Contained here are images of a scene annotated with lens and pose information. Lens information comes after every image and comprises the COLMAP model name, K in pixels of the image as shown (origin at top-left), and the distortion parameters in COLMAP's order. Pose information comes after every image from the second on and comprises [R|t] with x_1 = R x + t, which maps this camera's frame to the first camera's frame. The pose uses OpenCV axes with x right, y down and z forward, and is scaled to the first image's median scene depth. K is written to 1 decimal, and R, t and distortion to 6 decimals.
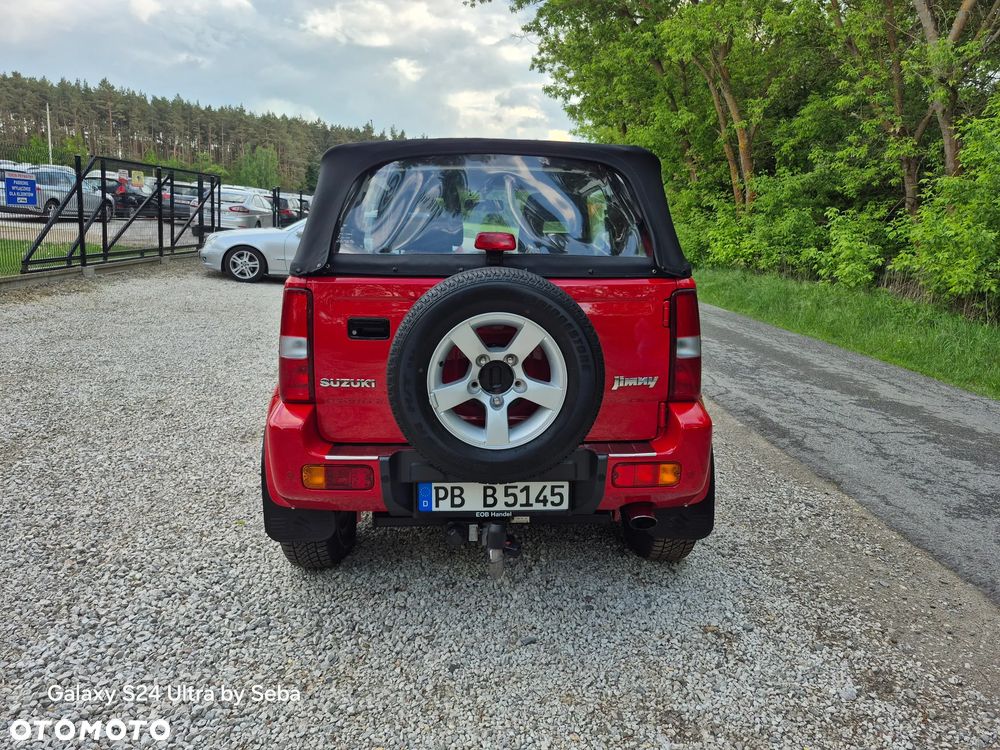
lens RADIAL K [[691.1, 0, 504.1], [0, 691.1, 356.0], [0, 0, 1]] dist [0.085633, -0.074217]
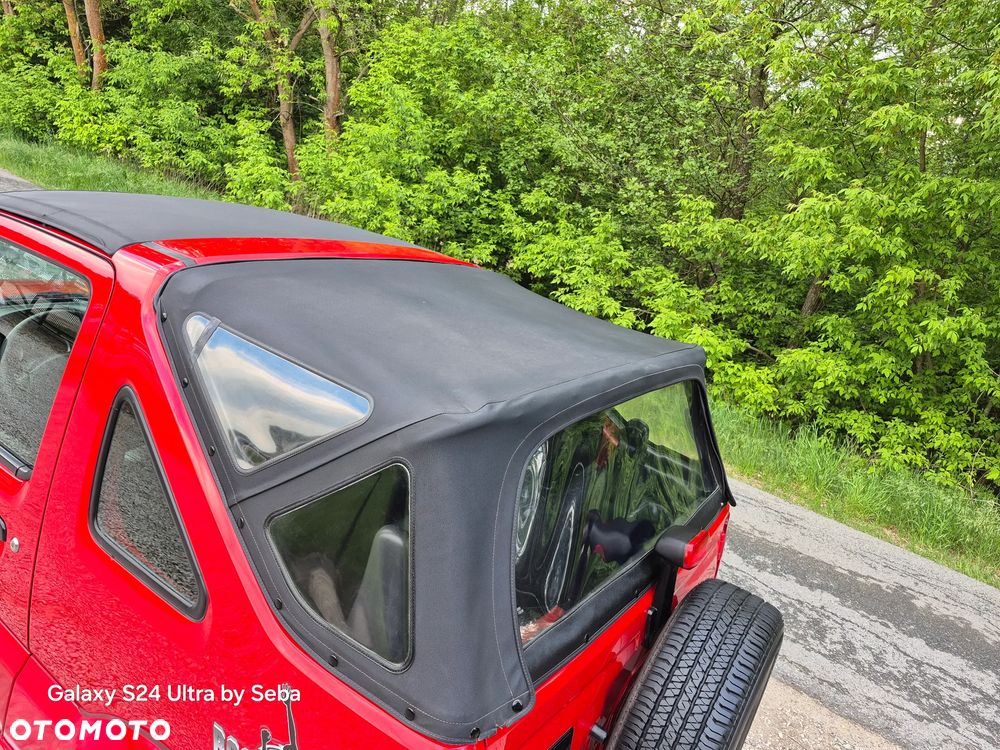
lens RADIAL K [[703.7, 0, 496.1], [0, 703.7, 364.9], [0, 0, 1]] dist [0.034465, -0.025933]
pose [[0.600539, -0.101990, 0.793064, -0.114304], [-0.059662, 0.983351, 0.171640, -0.078672], [-0.797366, -0.150393, 0.584456, 0.143593]]
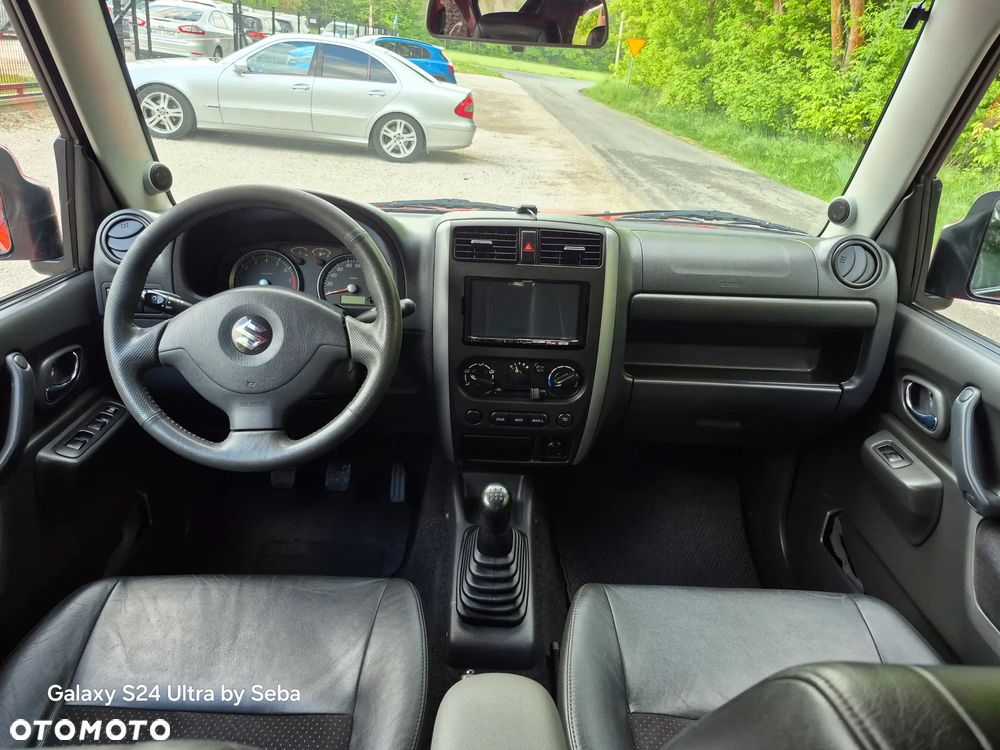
lens RADIAL K [[718.3, 0, 503.7], [0, 718.3, 373.6], [0, 0, 1]] dist [0.043970, -0.058355]
pose [[0.998929, 0.045490, -0.008491, -0.009541], [-0.042505, 0.974506, 0.220298, -0.052391], [0.018296, -0.219701, 0.975396, 0.247708]]
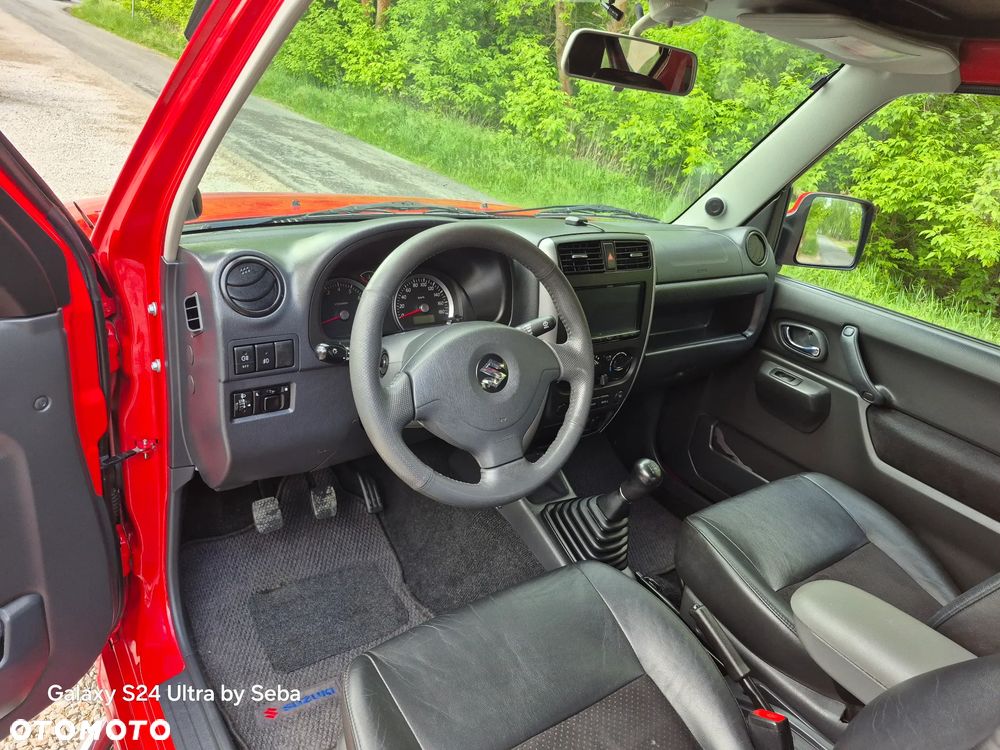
lens RADIAL K [[709.4, 0, 500.0], [0, 709.4, 375.0], [0, 0, 1]] dist [0.026743, 0.002450]
pose [[0.826731, -0.119368, 0.549788, -0.077890], [-0.040125, 0.962233, 0.269254, -0.058714], [-0.561164, -0.244661, 0.790718, 0.261843]]
